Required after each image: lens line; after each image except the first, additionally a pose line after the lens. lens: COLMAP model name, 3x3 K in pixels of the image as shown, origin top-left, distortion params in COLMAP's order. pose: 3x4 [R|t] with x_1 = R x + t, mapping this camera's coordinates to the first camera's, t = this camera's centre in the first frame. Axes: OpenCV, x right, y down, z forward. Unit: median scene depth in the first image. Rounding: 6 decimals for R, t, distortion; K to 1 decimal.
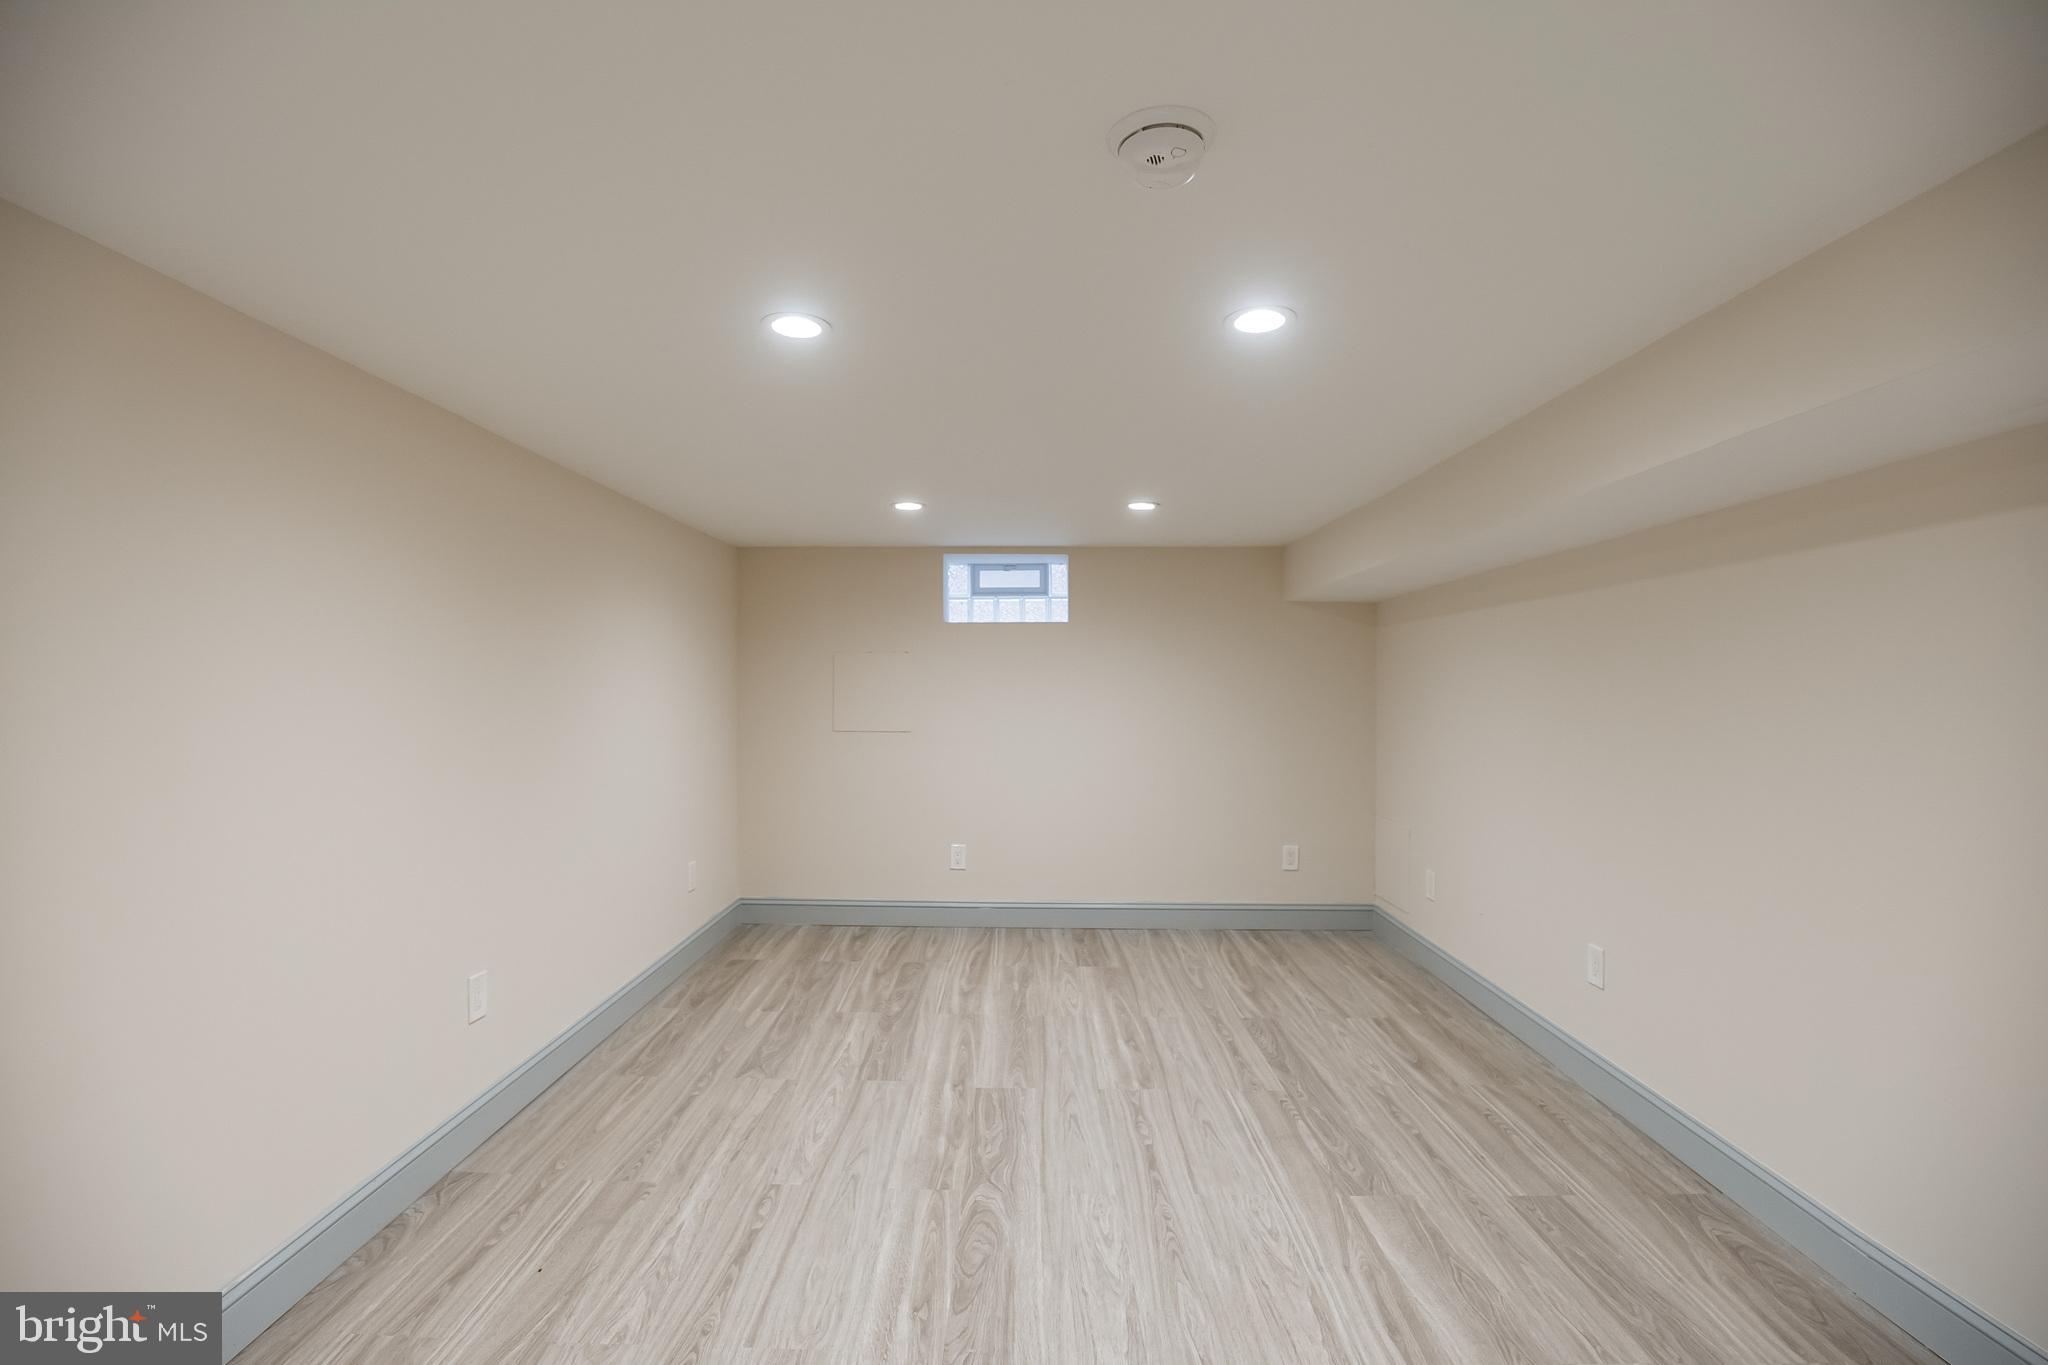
lens RADIAL K [[980.1, 0, 1024.0], [0, 980.1, 682.5], [0, 0, 1]] dist [-0.025498, 0.000160]
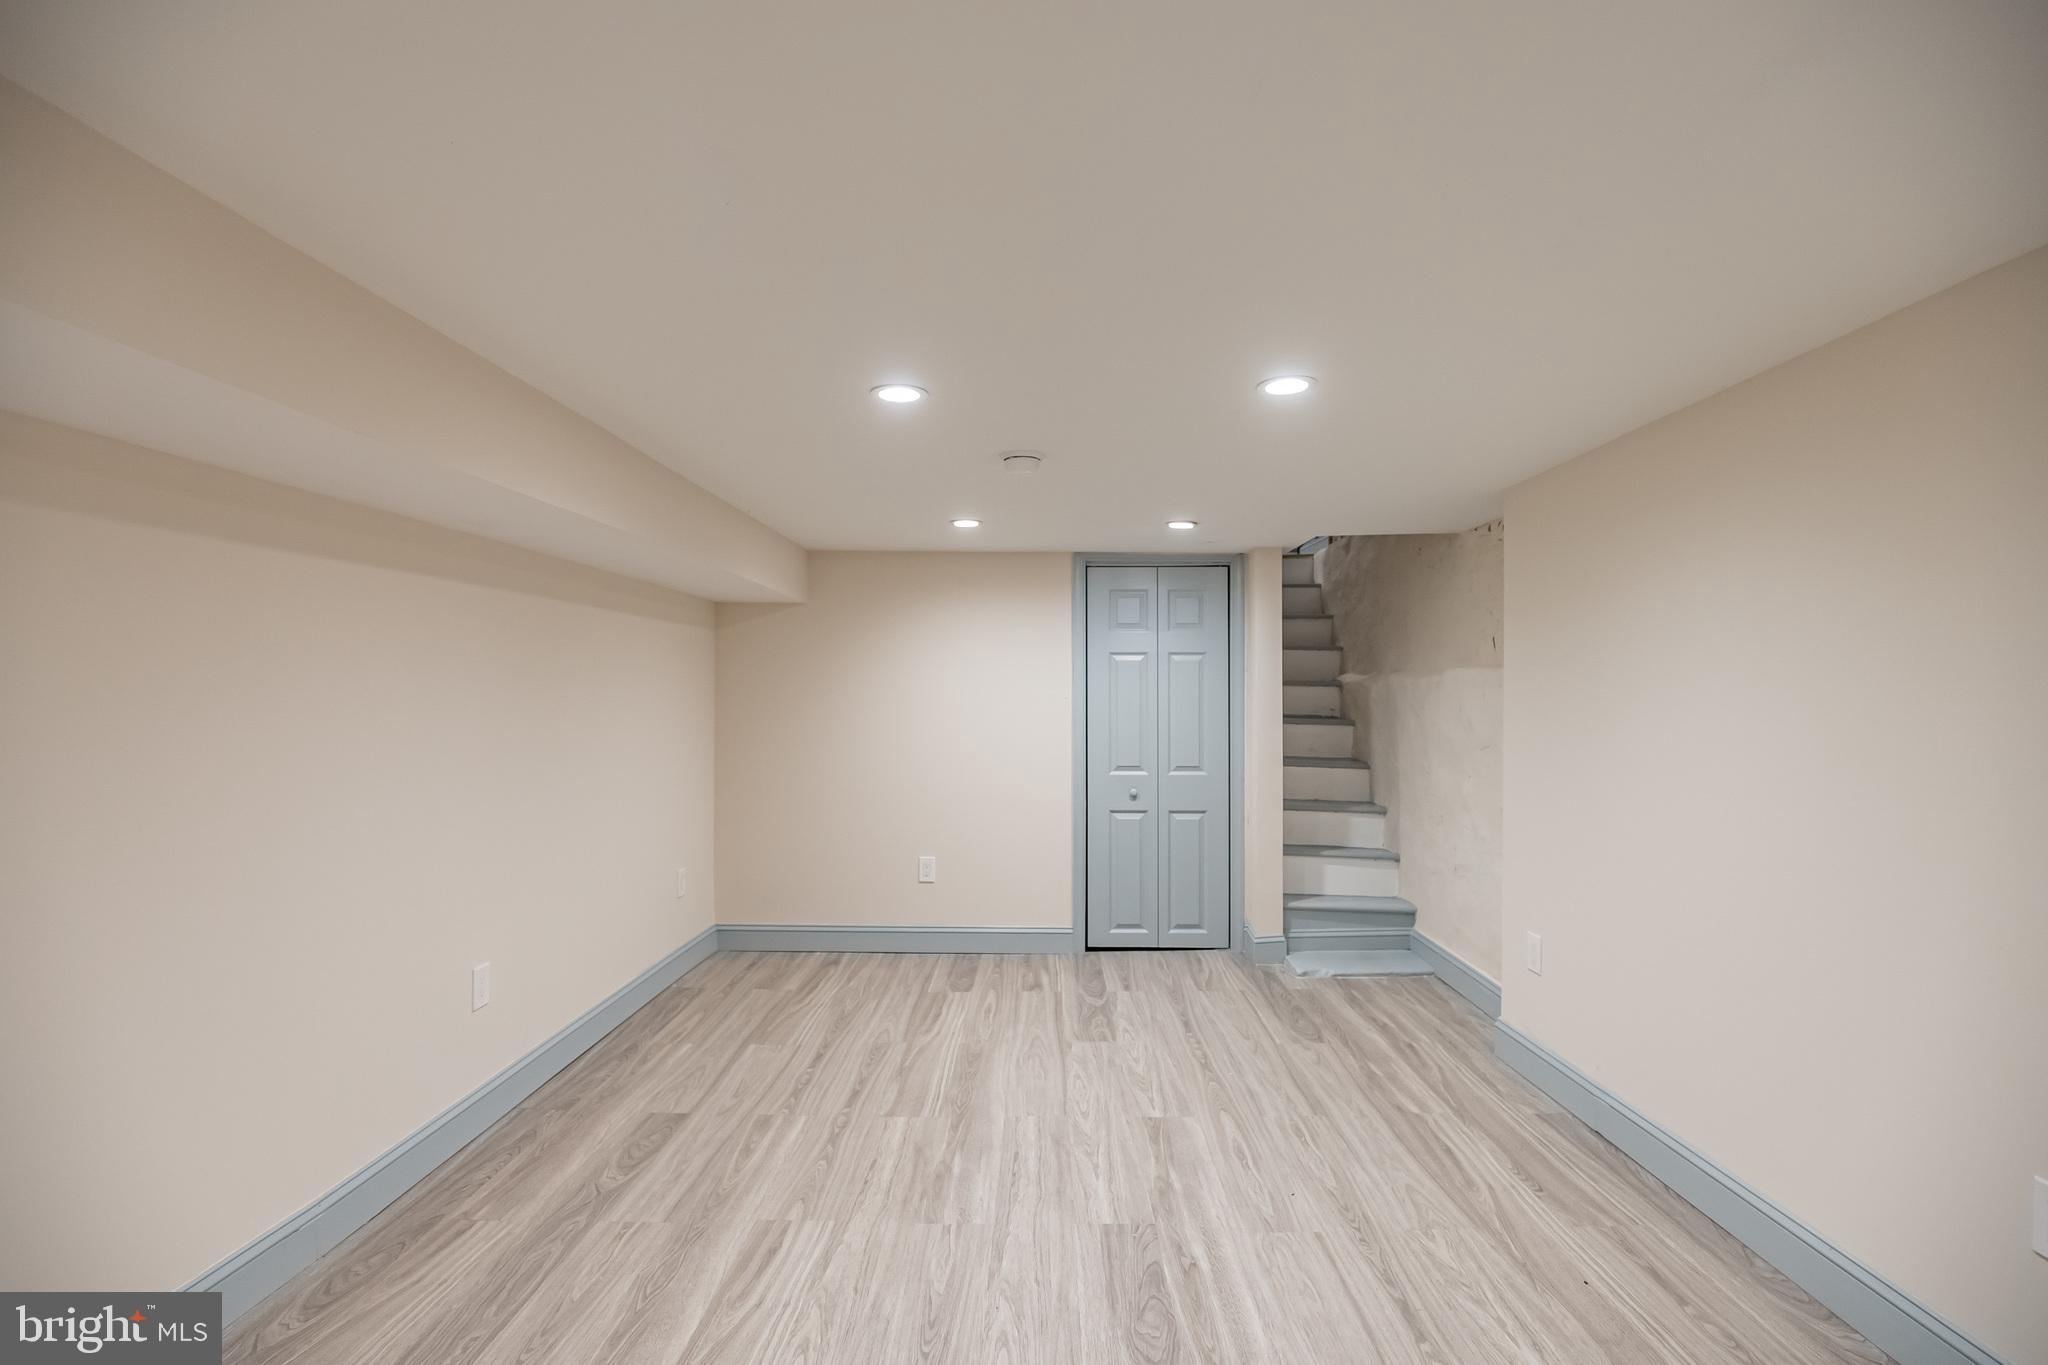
lens RADIAL K [[980.1, 0, 1024.0], [0, 980.1, 682.5], [0, 0, 1]] dist [-0.025498, 0.000160]
pose [[-0.999808, -0.000394, 0.019590, 0.055688], [-0.000776, 0.999809, -0.019525, 0.013007], [-0.019579, -0.019536, -0.999617, 2.010516]]
